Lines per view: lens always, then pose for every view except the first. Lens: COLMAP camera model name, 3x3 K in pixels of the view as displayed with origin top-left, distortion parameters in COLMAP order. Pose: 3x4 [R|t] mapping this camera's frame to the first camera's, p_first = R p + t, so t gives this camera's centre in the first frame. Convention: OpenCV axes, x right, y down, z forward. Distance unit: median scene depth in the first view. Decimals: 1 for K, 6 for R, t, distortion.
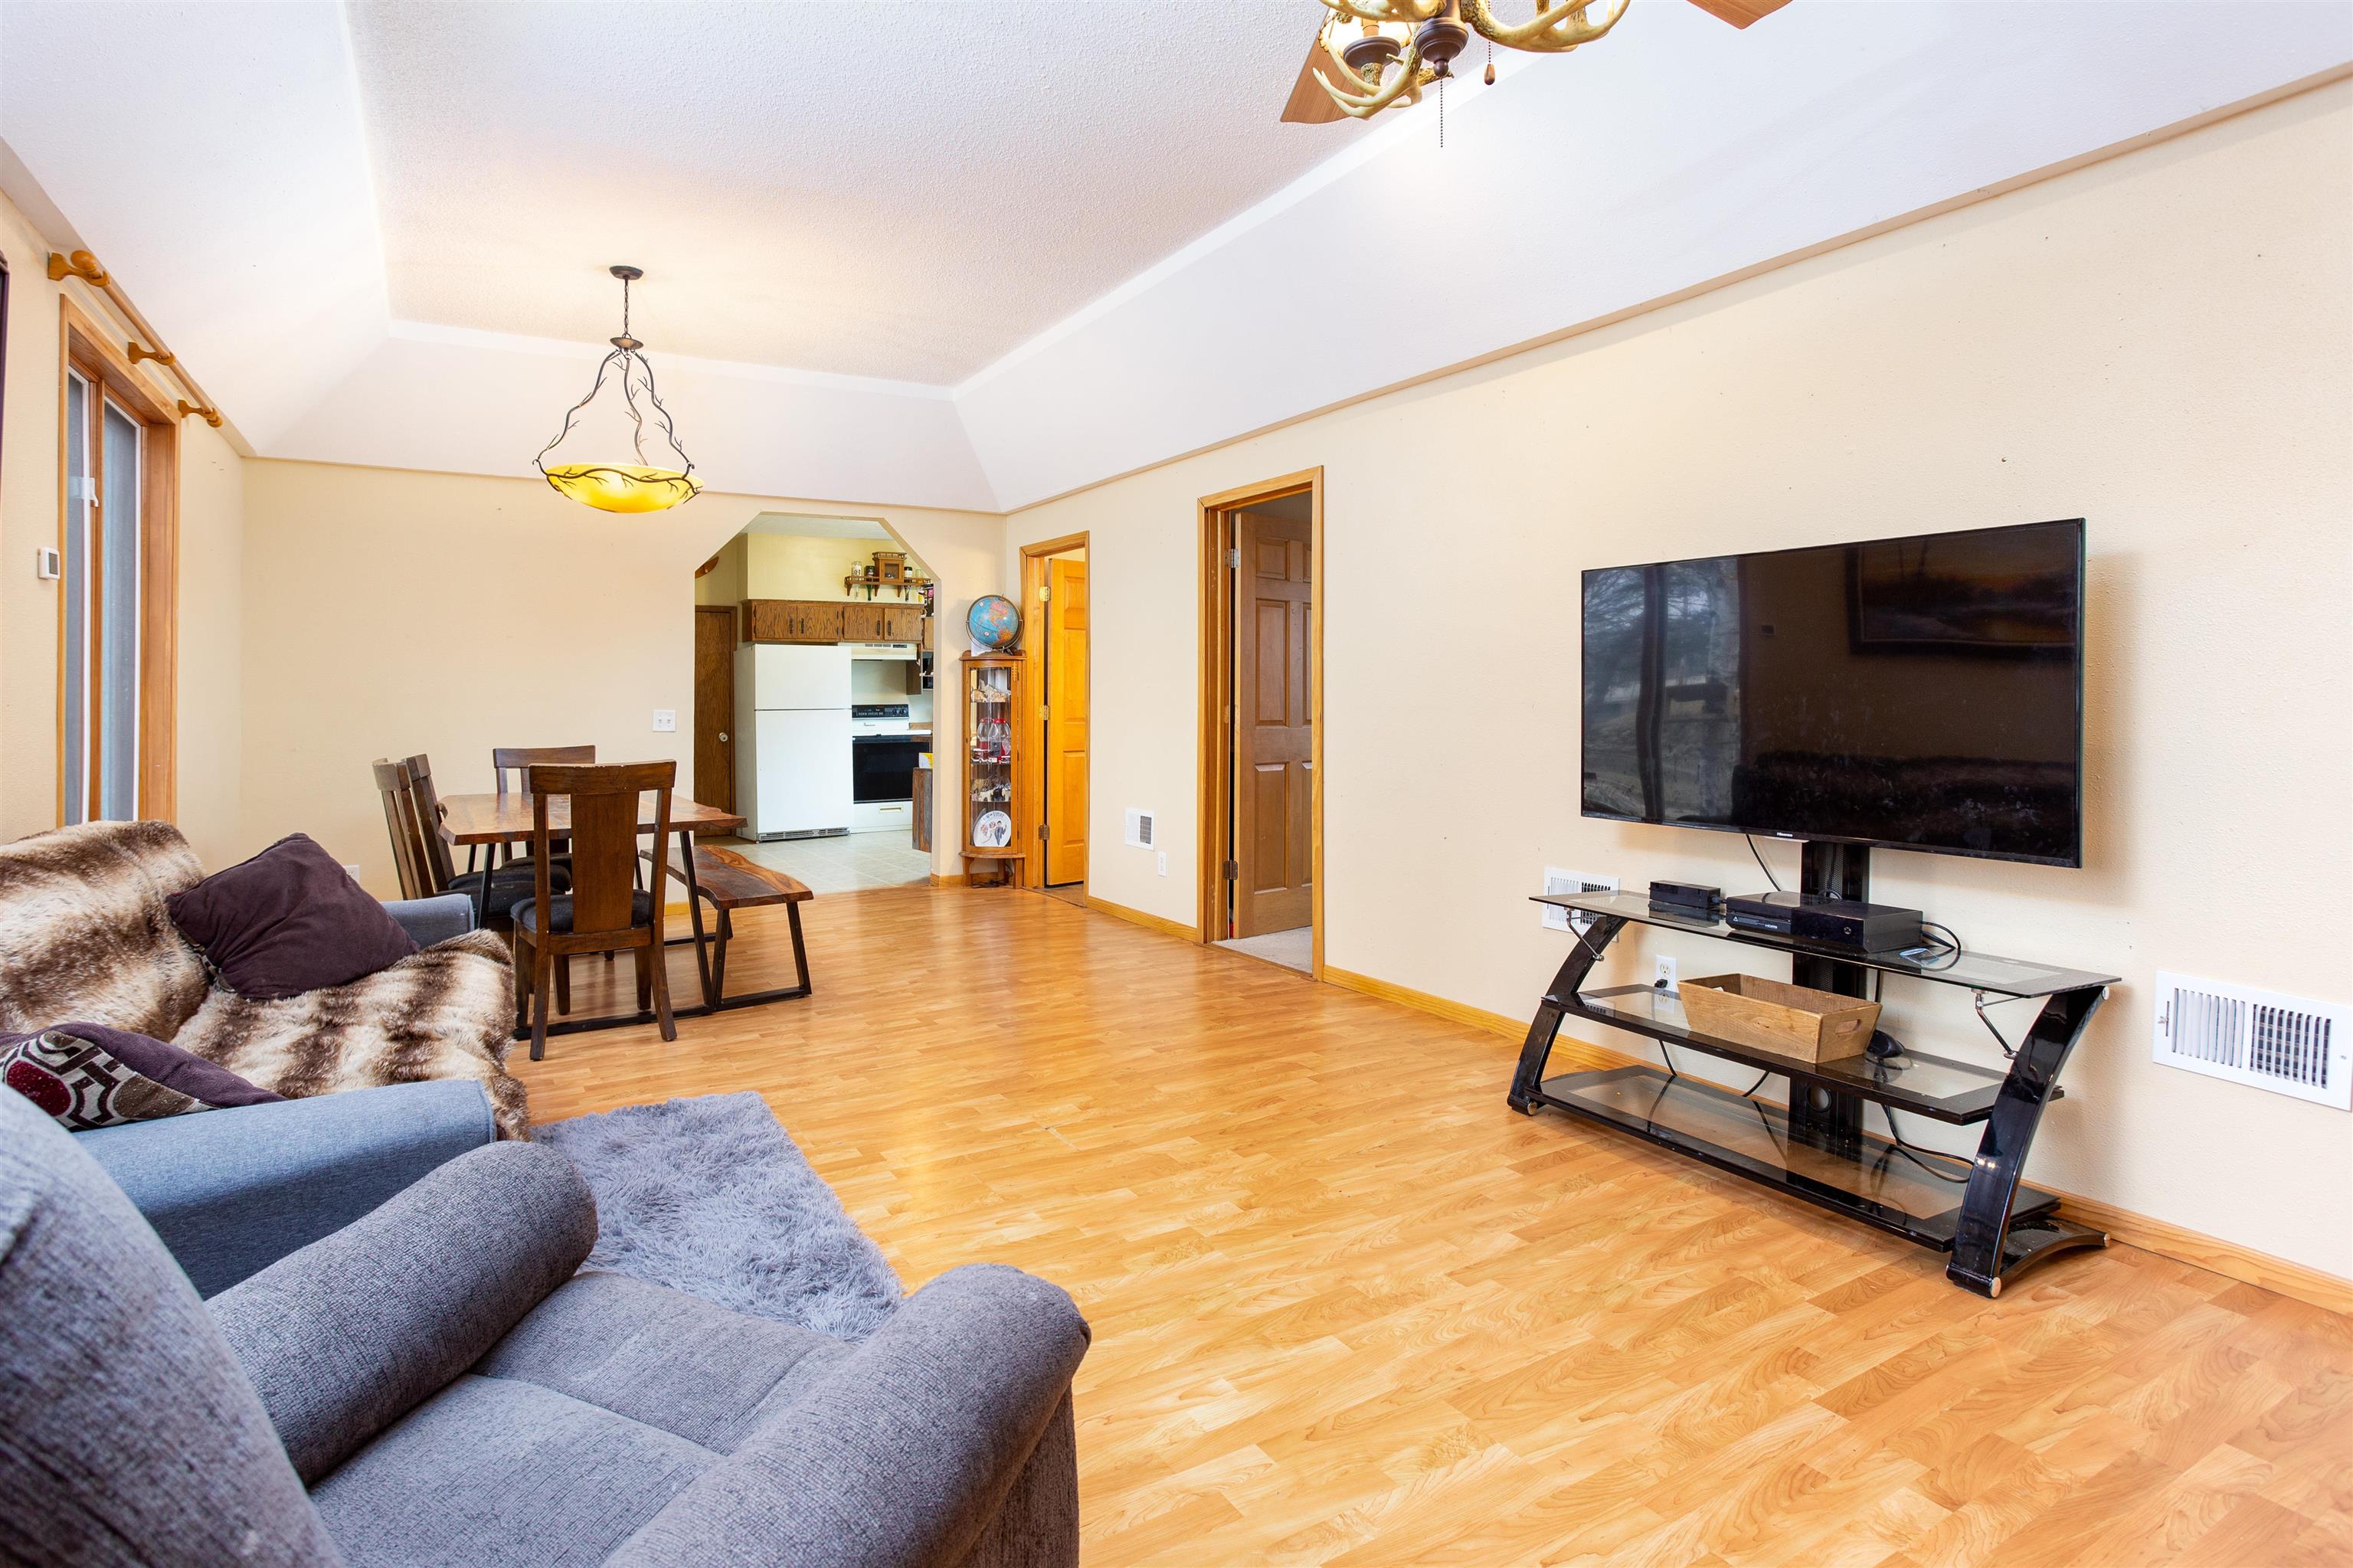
lens RADIAL K [[1168.7, 0, 1139.7], [0, 1168.7, 695.7], [0, 0, 1]] dist [-0.032382, 0.000131]
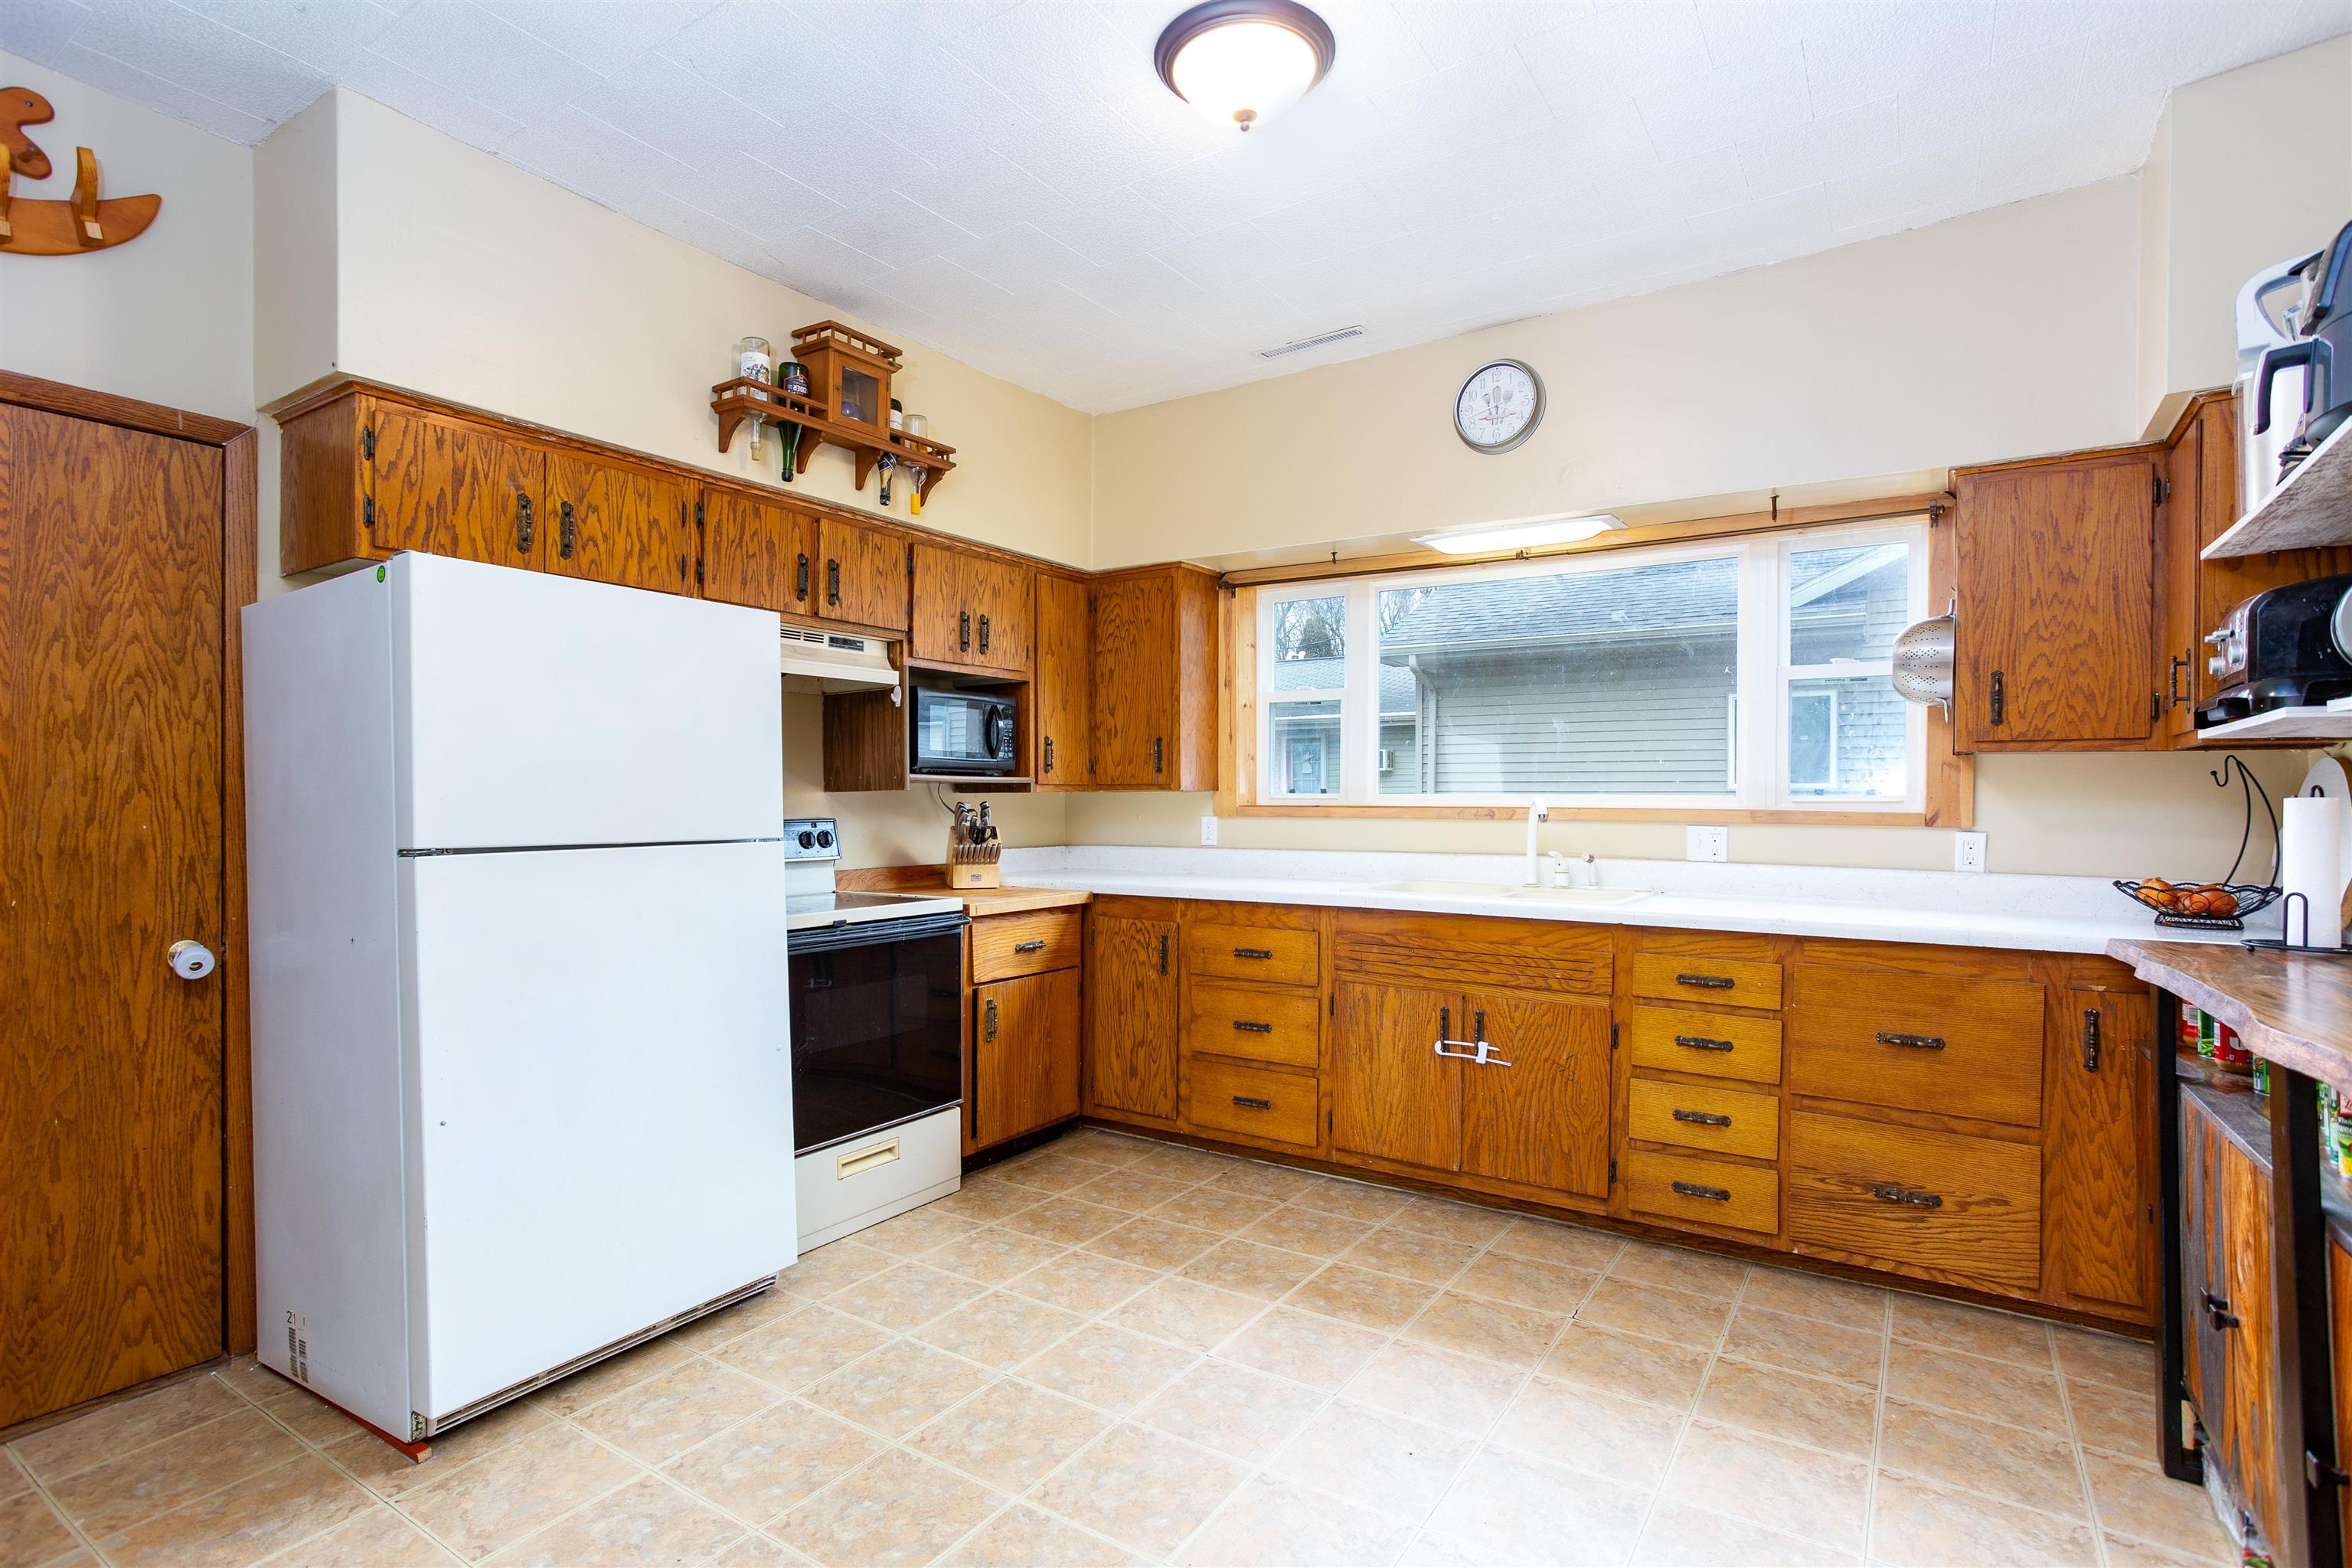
lens RADIAL K [[1174.6, 0, 1181.2], [0, 1174.6, 800.9], [0, 0, 1]] dist [-0.002832, 0.000615]
pose [[0.901790, 0.005723, 0.432136, -0.410134], [-0.006743, 0.999977, 0.000828, 0.002221], [-0.432121, -0.003661, 0.901808, 1.022640]]
